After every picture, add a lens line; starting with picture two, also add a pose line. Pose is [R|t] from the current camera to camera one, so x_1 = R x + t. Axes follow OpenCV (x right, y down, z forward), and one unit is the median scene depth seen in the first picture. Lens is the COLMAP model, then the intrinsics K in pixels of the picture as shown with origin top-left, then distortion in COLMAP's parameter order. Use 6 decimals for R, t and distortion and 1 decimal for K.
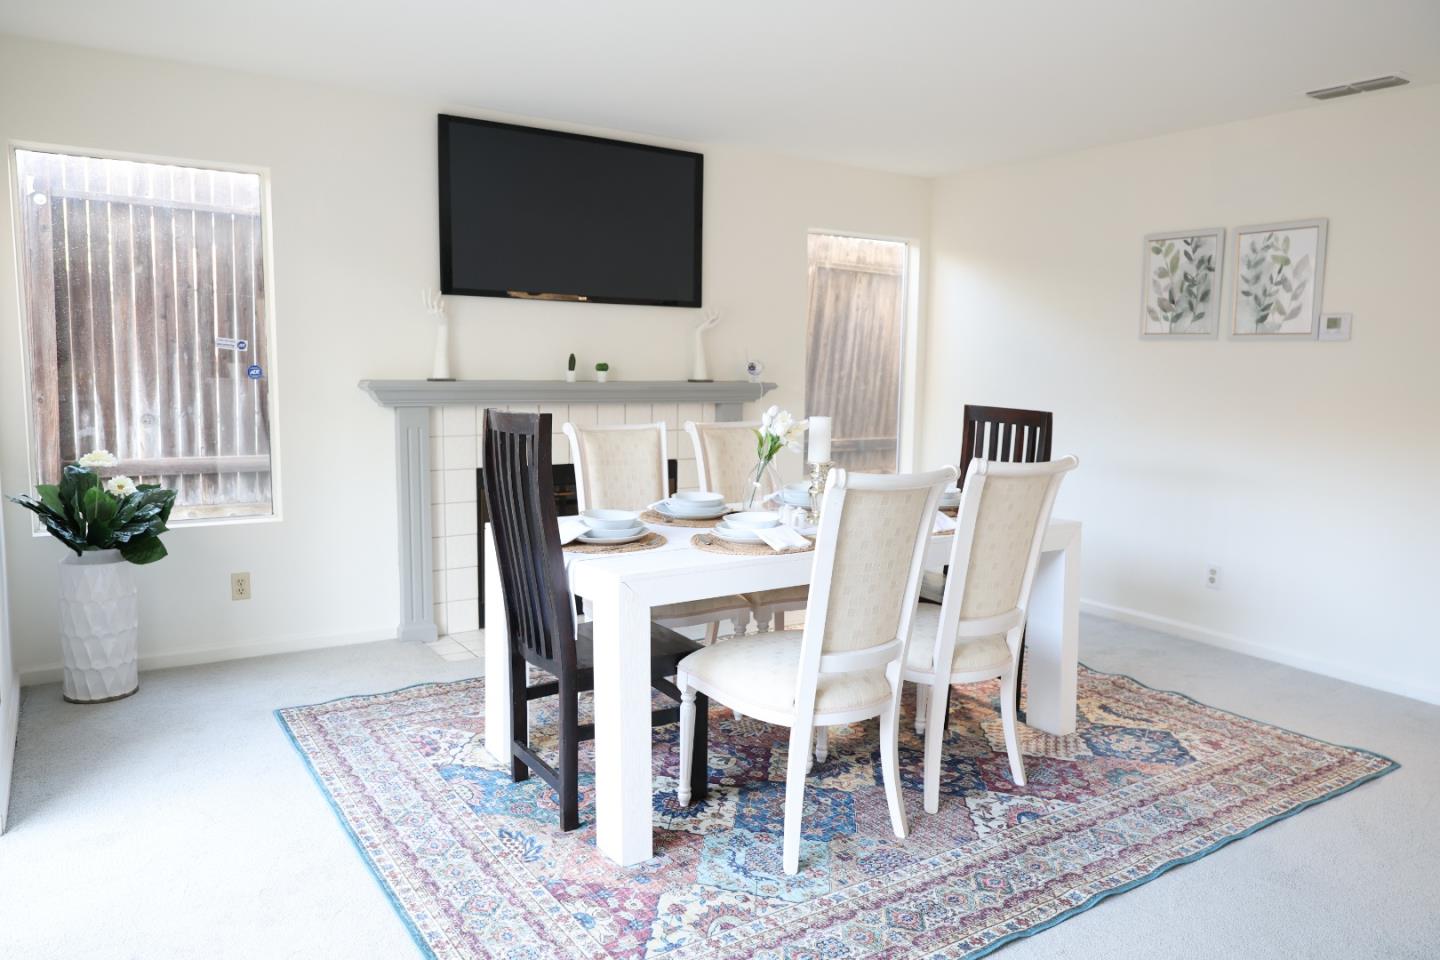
lens RADIAL K [[1001.7, 0, 739.0], [0, 1001.7, 476.9], [0, 0, 1]] dist [-0.004522, 0.001233]
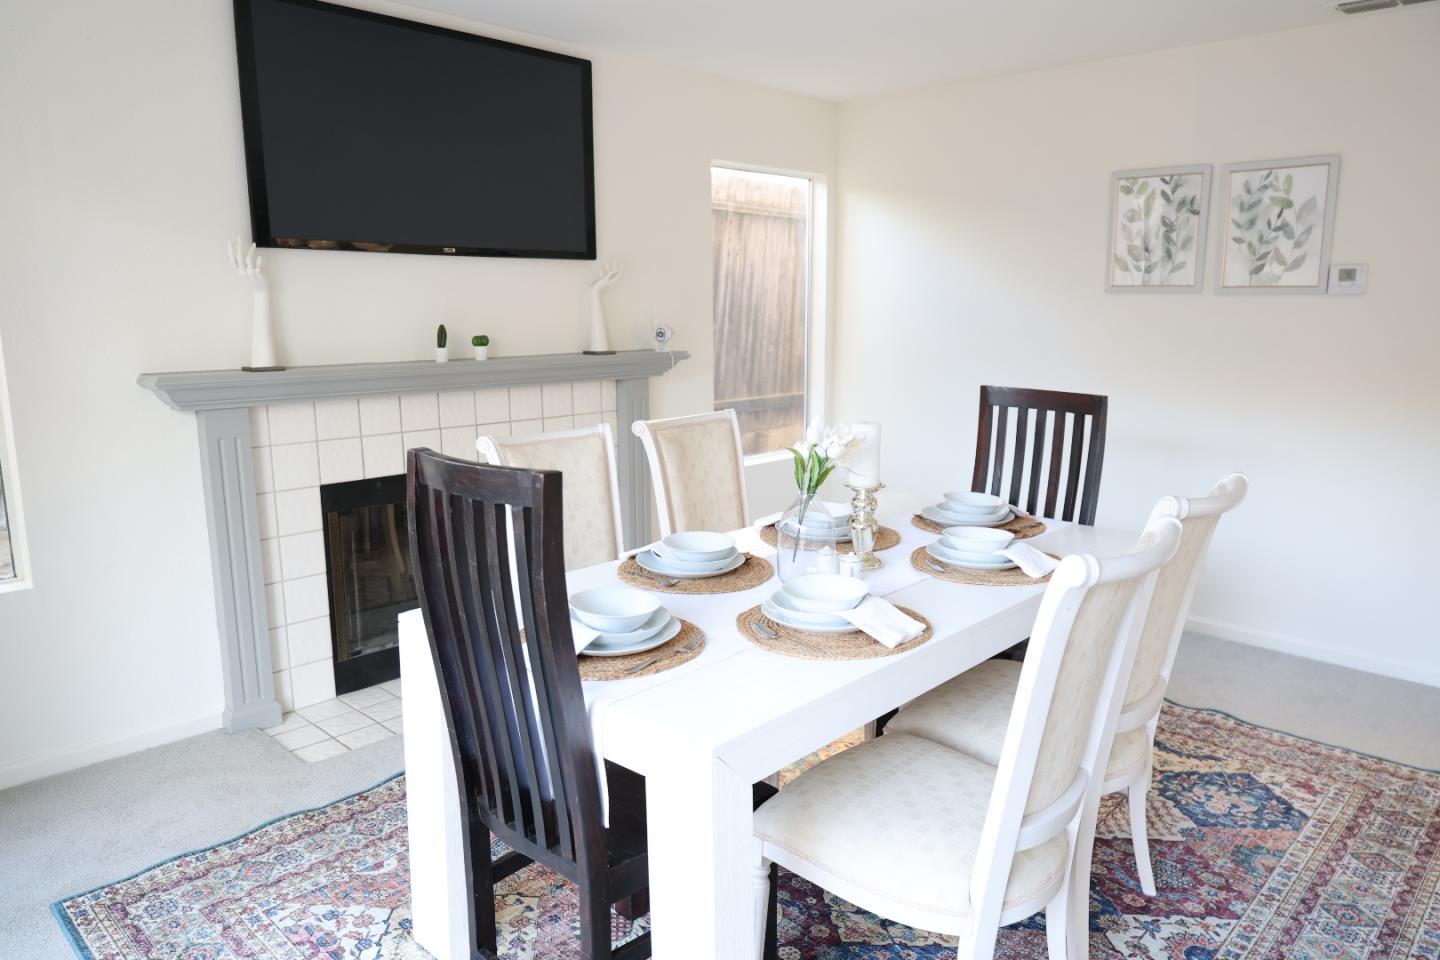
lens RADIAL K [[971.5, 0, 727.5], [0, 971.5, 474.9], [0, 0, 1]] dist [-0.003305, 0.000290]
pose [[0.976429, -0.055396, 0.208609, -0.125406], [0.041431, 0.996635, 0.070730, -0.057994], [-0.211826, -0.060419, 0.975438, 0.255460]]
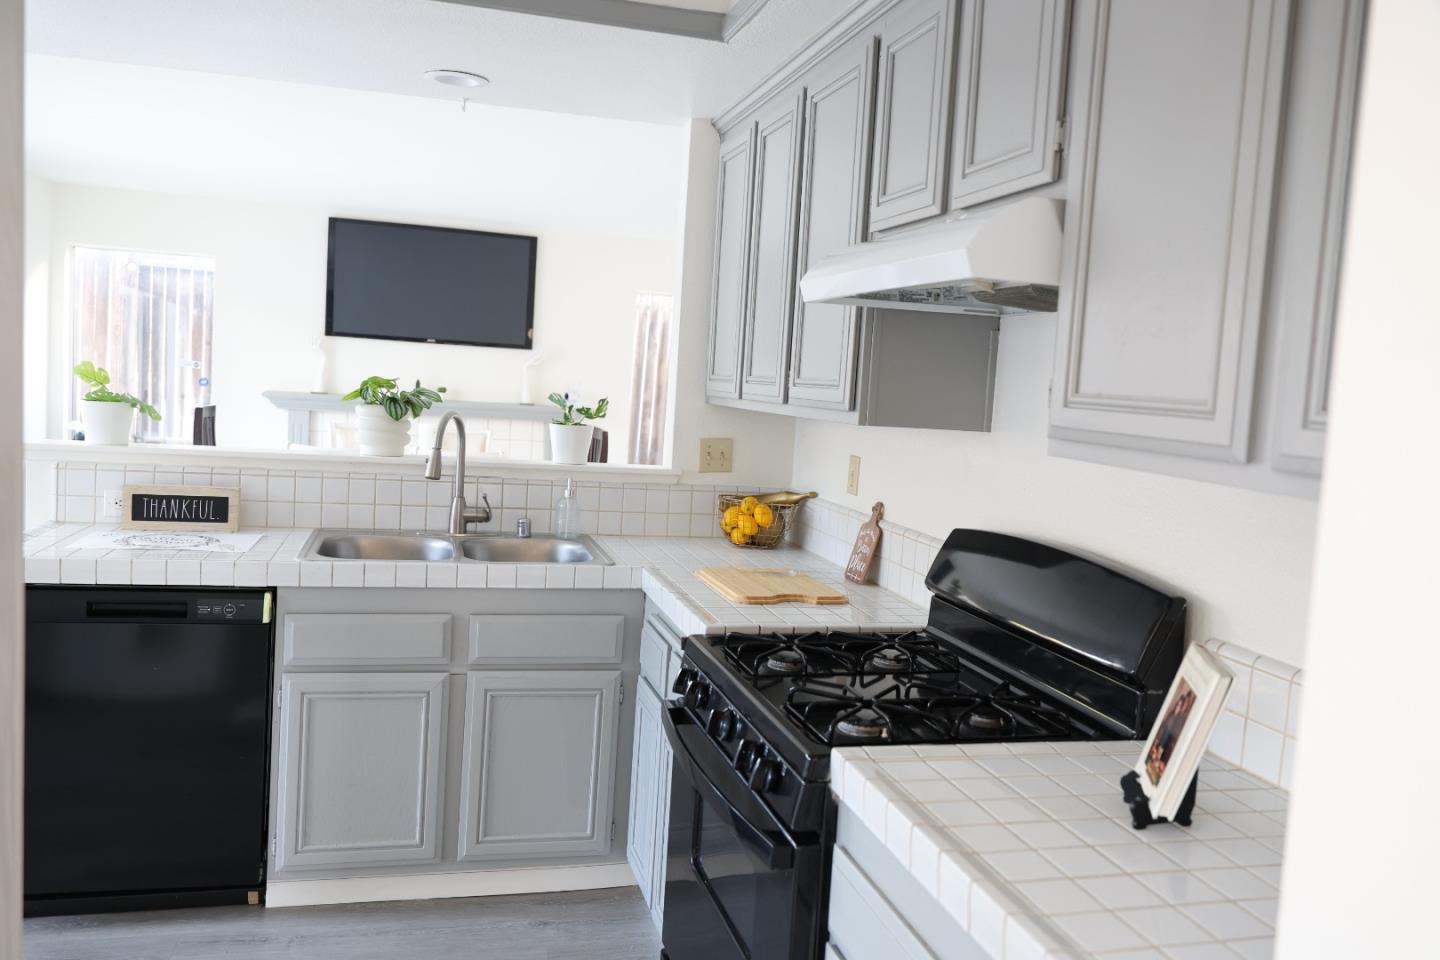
lens RADIAL K [[1112.5, 0, 720.0], [0, 1112.5, 480.0], [0, 0, 1]] dist [0.001383, 0.005838]
pose [[0.946696, 0.069348, -0.314575, 0.807456], [-0.083002, 0.996092, -0.030202, 0.034313], [0.311251, 0.054703, 0.948752, -0.385698]]
